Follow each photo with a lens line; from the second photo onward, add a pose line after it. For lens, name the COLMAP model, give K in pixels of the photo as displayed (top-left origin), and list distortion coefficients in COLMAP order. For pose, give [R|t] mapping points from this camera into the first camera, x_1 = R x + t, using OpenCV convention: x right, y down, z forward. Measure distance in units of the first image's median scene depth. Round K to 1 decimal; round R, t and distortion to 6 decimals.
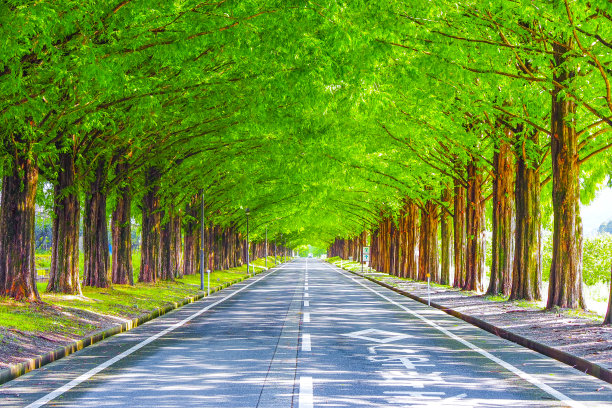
lens RADIAL K [[1361.2, 0, 301.4], [0, 1361.2, 200.6], [0, 0, 1]] dist [-0.012697, 0.000000]
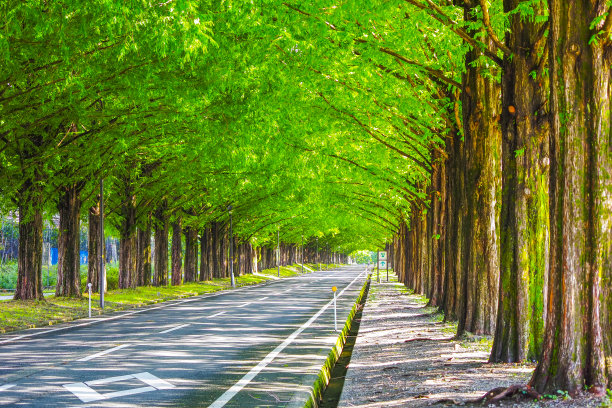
lens RADIAL K [[1580.0, 0, 306.3], [0, 1580.0, 206.3], [0, 0, 1]] dist [0.000156, 0.000000]
pose [[0.999564, -0.009933, -0.027810, 0.104139], [0.010061, 0.999939, 0.004467, 0.006643], [0.027764, -0.004745, 0.999603, 0.151340]]
